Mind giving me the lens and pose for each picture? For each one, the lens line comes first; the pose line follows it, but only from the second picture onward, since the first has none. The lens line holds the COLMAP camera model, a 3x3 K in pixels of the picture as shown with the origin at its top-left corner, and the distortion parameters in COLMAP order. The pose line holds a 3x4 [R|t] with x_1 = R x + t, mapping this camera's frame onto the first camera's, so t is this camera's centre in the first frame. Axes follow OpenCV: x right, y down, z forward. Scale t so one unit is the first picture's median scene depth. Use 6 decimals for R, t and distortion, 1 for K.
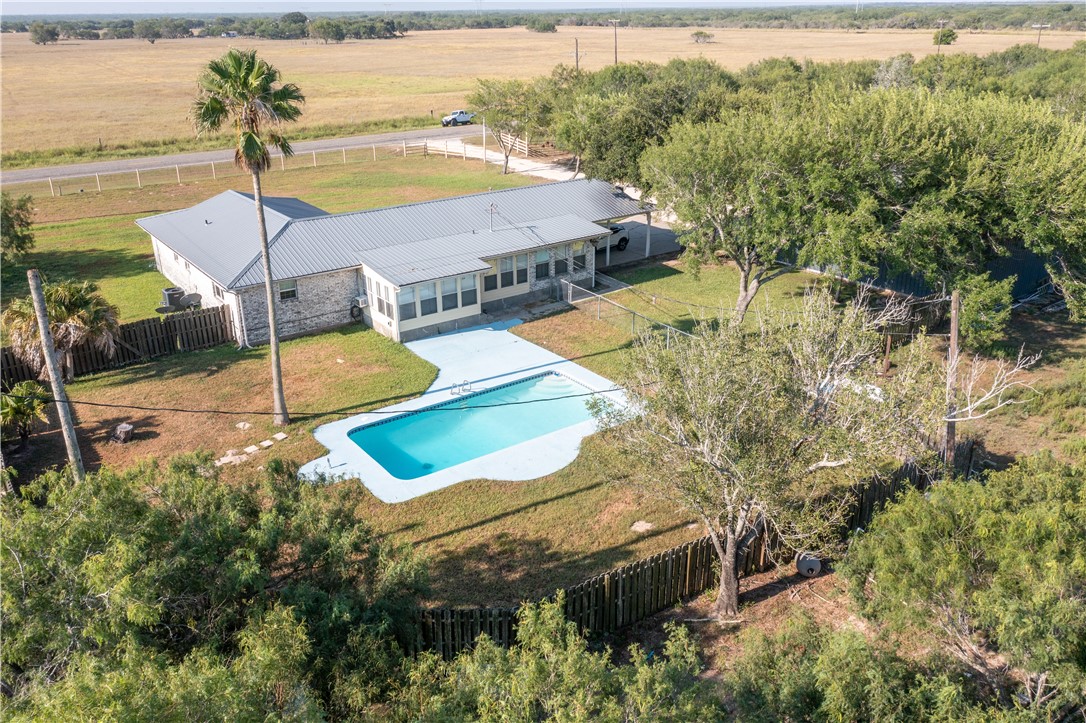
lens RADIAL K [[867.8, 0, 537.3], [0, 867.8, 360.6], [0, 0, 1]] dist [-0.003982, 0.000325]
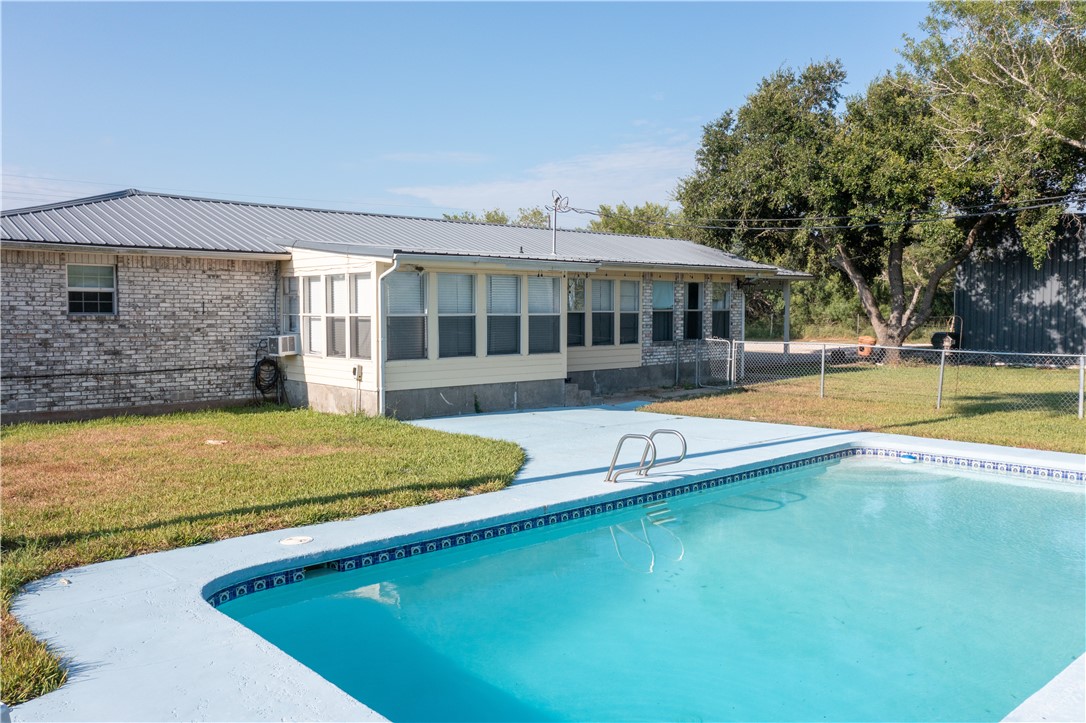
lens RADIAL K [[867.8, 0, 543.1], [0, 867.8, 356.3], [0, 0, 1]] dist [-0.003982, 0.000325]
pose [[0.993699, 0.004315, 0.112002, -0.128601], [0.032539, 0.945119, -0.325101, 0.077023], [-0.107258, 0.326697, 0.939023, 0.614216]]
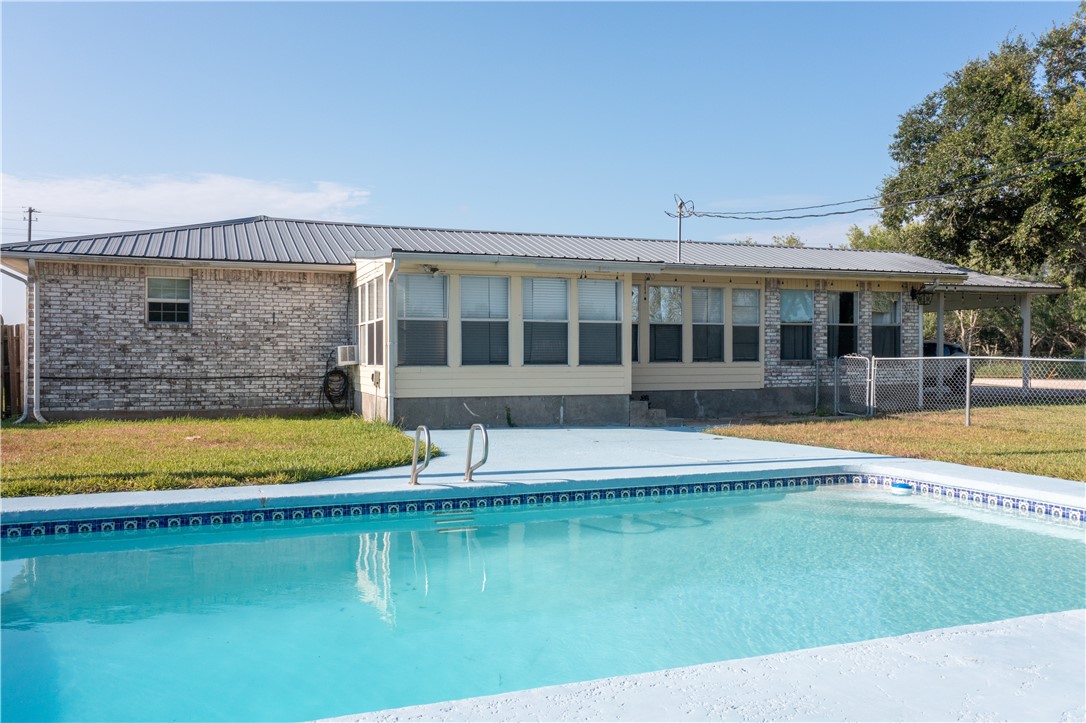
lens RADIAL K [[867.8, 0, 537.3], [0, 867.8, 359.3], [0, 0, 1]] dist [-0.003982, 0.000325]
pose [[0.964045, 0.010563, -0.265528, -0.003833], [-0.108776, 0.927349, -0.358038, 0.074441], [0.242456, 0.374048, 0.895155, 0.665168]]
